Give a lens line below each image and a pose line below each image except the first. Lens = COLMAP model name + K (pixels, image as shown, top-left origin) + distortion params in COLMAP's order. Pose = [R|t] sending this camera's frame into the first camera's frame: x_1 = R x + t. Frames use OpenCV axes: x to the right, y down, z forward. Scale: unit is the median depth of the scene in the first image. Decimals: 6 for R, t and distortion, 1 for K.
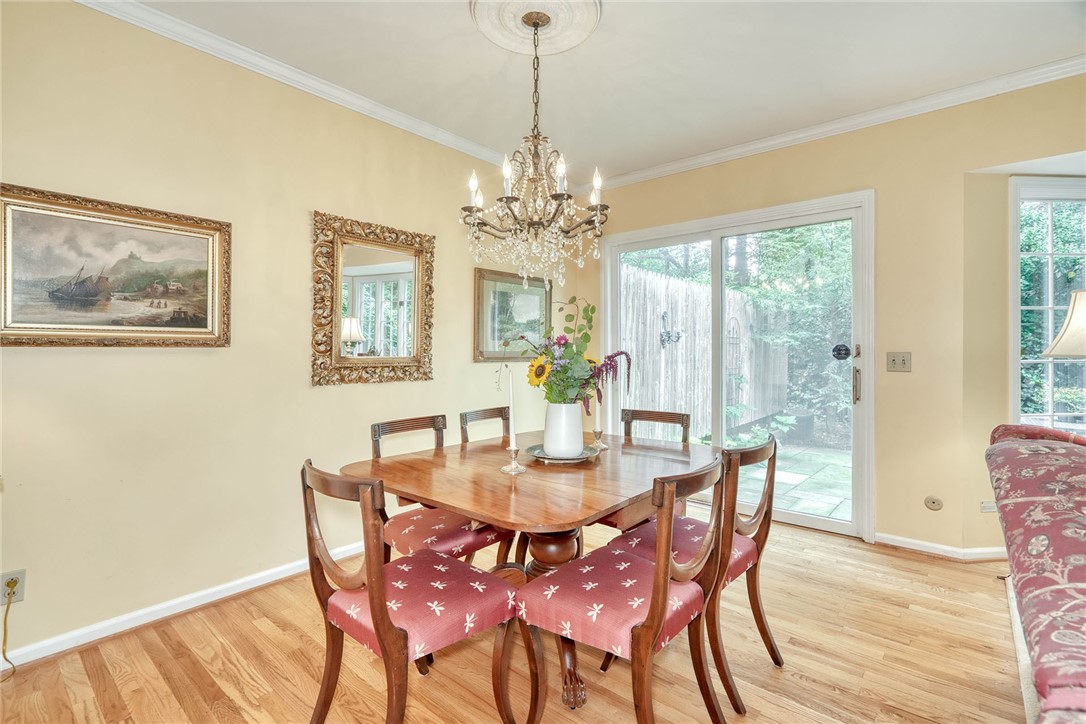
lens RADIAL K [[500.0, 0, 540.4], [0, 500.0, 355.3], [0, 0, 1]] dist [-0.016384, -0.000096]
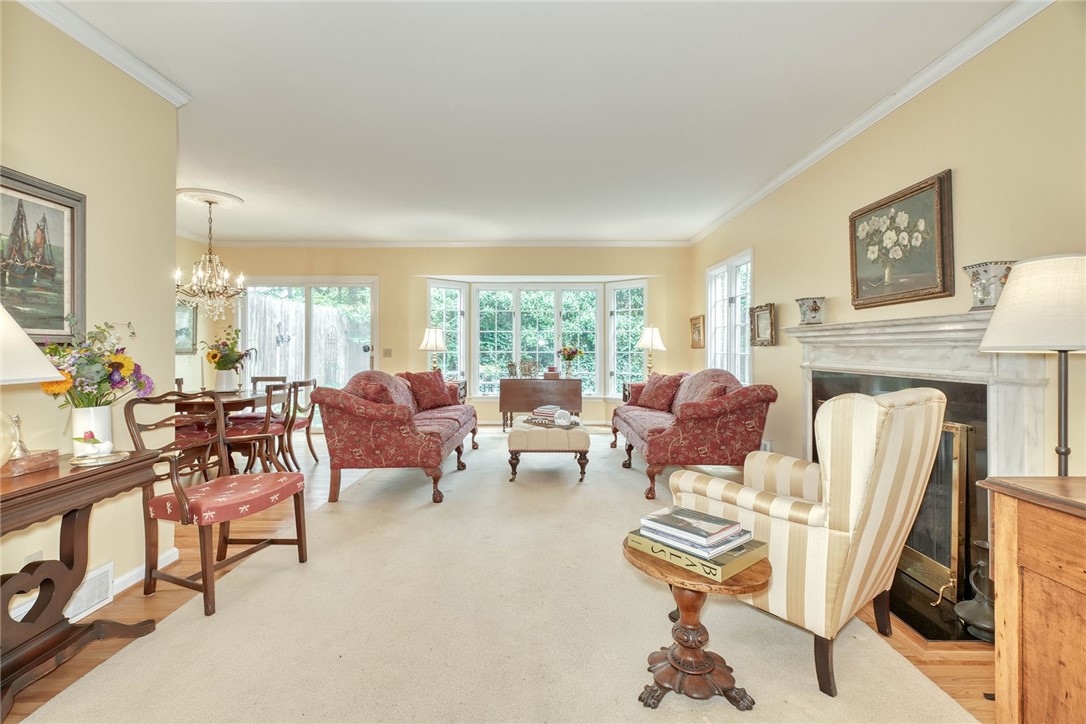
lens RADIAL K [[500.0, 0, 528.3], [0, 500.0, 348.7], [0, 0, 1]] dist [-0.016384, -0.000096]
pose [[0.773158, -0.000497, 0.634213, -0.320996], [0.005650, 0.999965, -0.006104, 0.016394], [-0.634188, 0.008303, 0.773134, -1.652176]]
